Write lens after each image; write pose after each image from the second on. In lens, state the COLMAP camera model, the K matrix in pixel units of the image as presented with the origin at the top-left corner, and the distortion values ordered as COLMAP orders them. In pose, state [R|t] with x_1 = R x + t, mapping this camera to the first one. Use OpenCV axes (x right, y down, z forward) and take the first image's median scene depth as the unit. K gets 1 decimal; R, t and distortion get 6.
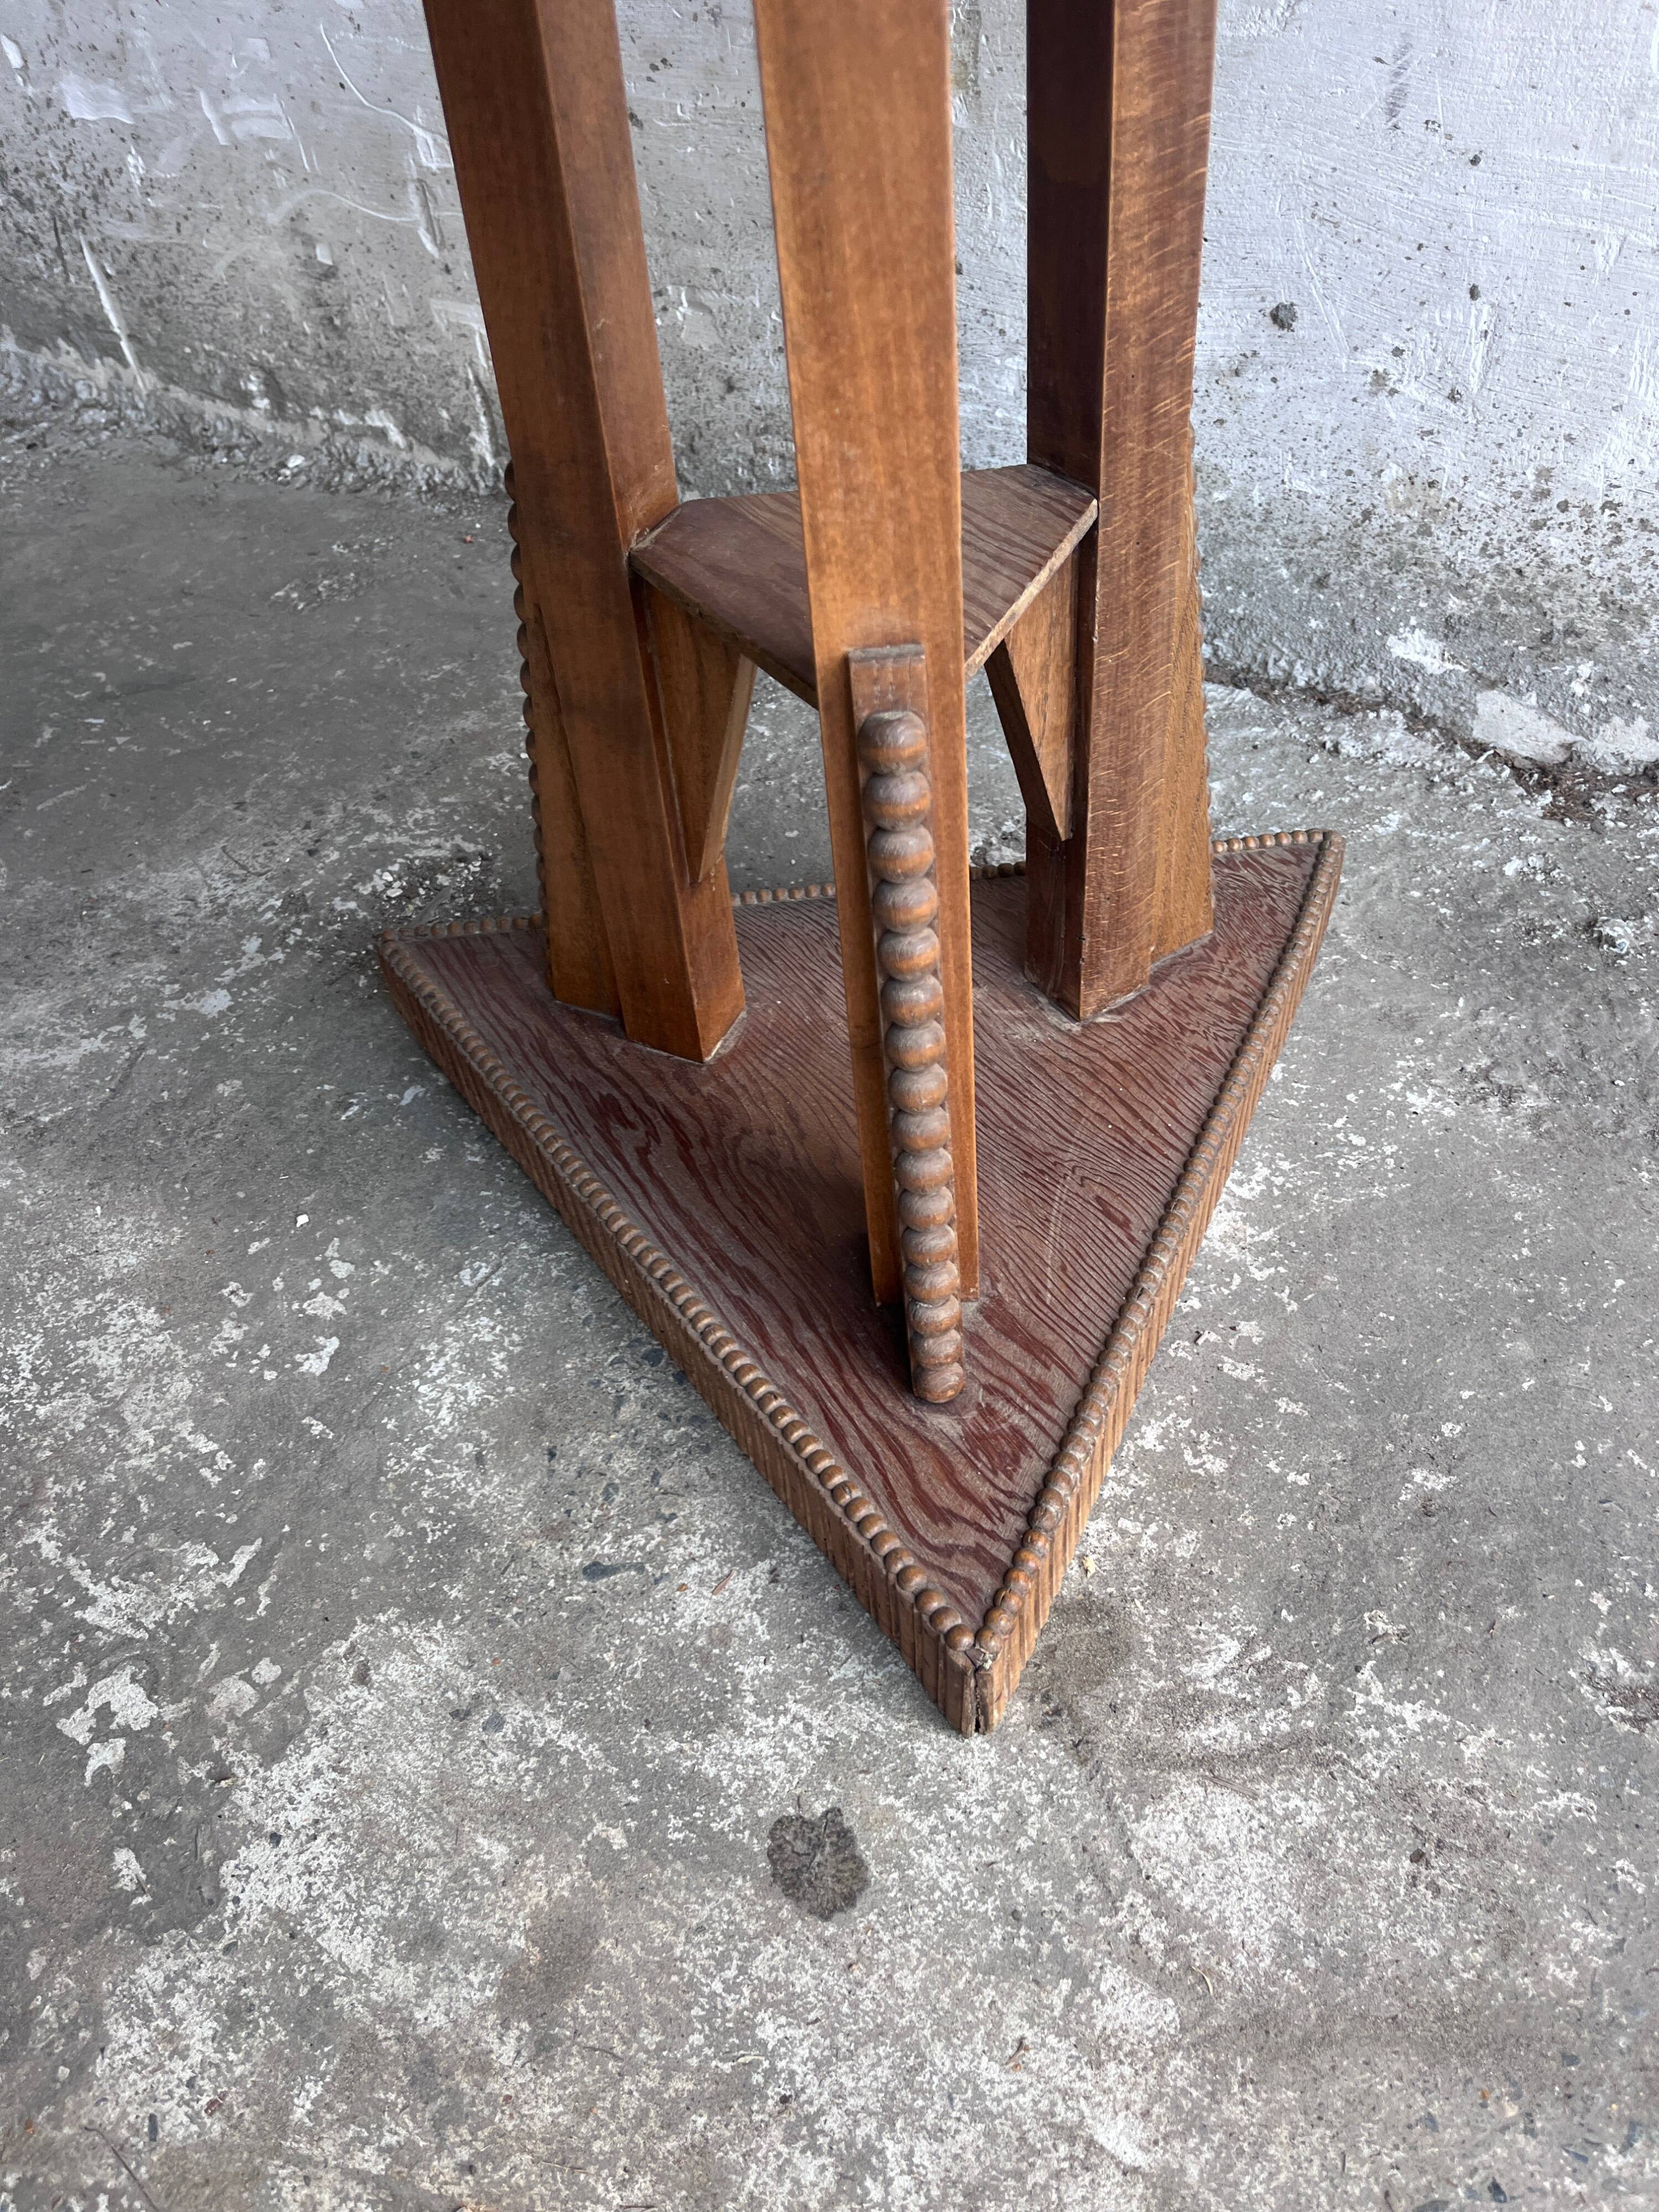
lens RADIAL K [[1701.3, 0, 829.5], [0, 1701.3, 1106.0], [0, 0, 1]] dist [0.057090, -0.085799]
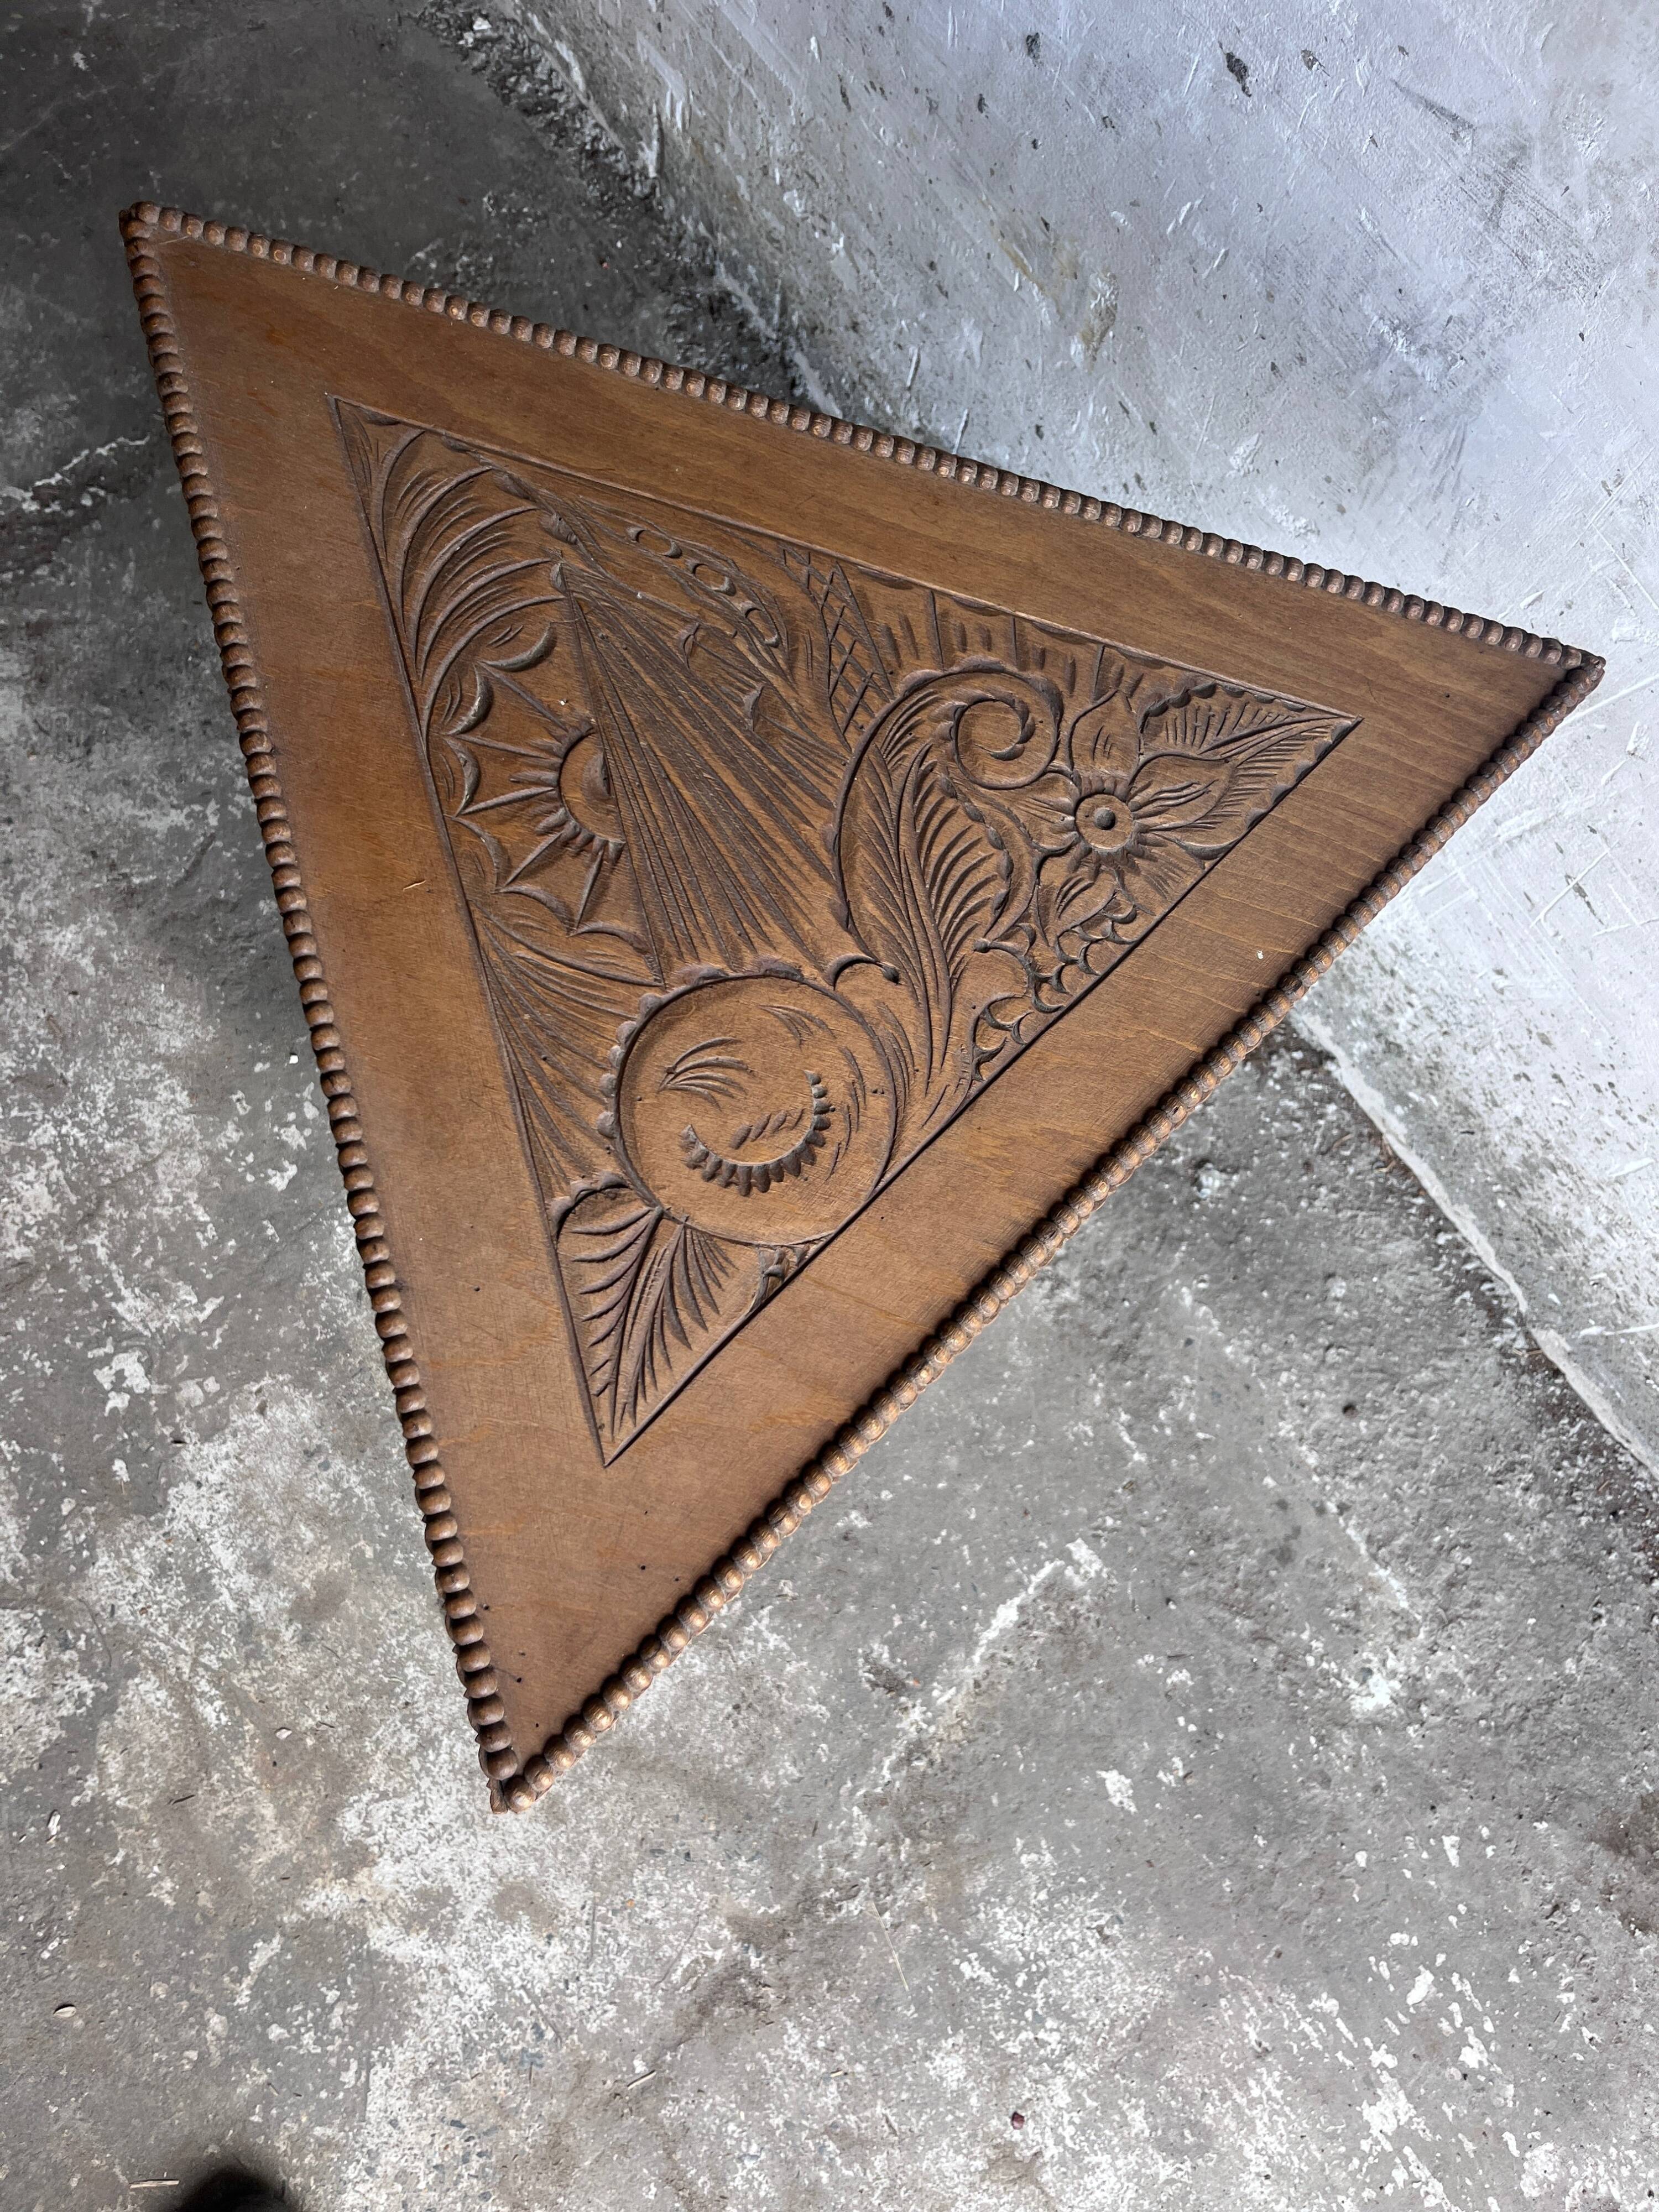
lens RADIAL K [[1706.3, 0, 803.2], [0, 1706.3, 1138.2], [0, 0, 1]] dist [0.032753, -0.045589]
pose [[0.926648, 0.358142, 0.114273, -0.049625], [-0.365139, 0.785144, 0.500223, -0.939220], [0.089430, -0.505256, 0.858323, -0.330749]]
